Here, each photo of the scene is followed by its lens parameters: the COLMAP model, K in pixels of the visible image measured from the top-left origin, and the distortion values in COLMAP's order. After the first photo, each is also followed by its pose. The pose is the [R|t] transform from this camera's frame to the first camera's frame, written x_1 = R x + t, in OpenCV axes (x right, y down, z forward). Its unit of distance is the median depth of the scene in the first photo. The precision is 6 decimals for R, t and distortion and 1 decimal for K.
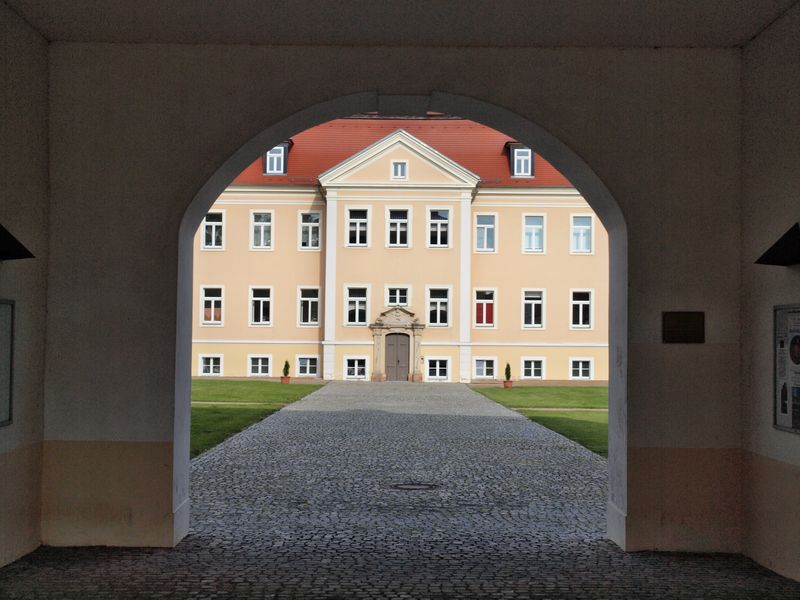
lens RADIAL K [[1054.6, 0, 403.9], [0, 1054.6, 298.4], [0, 0, 1]] dist [0.255308, 0.000000]
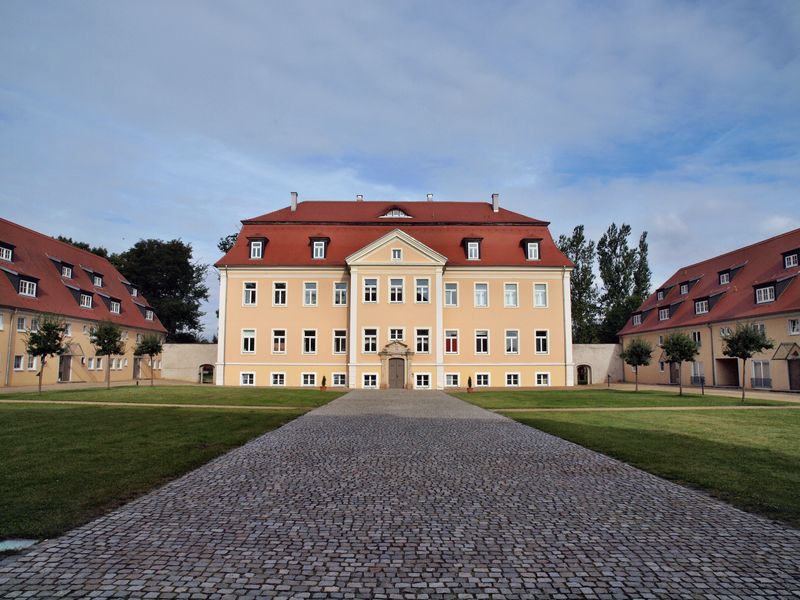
lens RADIAL K [[650.8, 0, 397.9], [0, 650.8, 299.6], [0, 0, 1]] dist [-0.058906, 0.017521]
pose [[0.999956, -0.009133, -0.002183, -0.001172], [0.008990, 0.998263, -0.058219, 0.002681], [0.002711, 0.058197, 0.998301, 0.036405]]
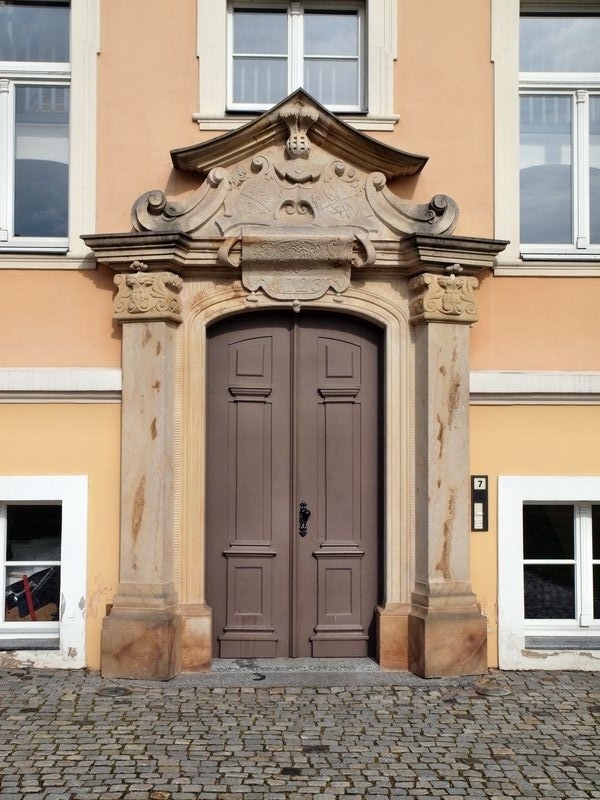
lens RADIAL K [[1077.3, 0, 297.2], [0, 1077.3, 399.3], [0, 0, 1]] dist [0.003923, 0.000000]
pose [[0.998061, -0.003609, 0.062146, -0.013795], [0.005481, 0.999535, -0.029981, 0.046231], [-0.062009, 0.030264, 0.997617, 0.815312]]
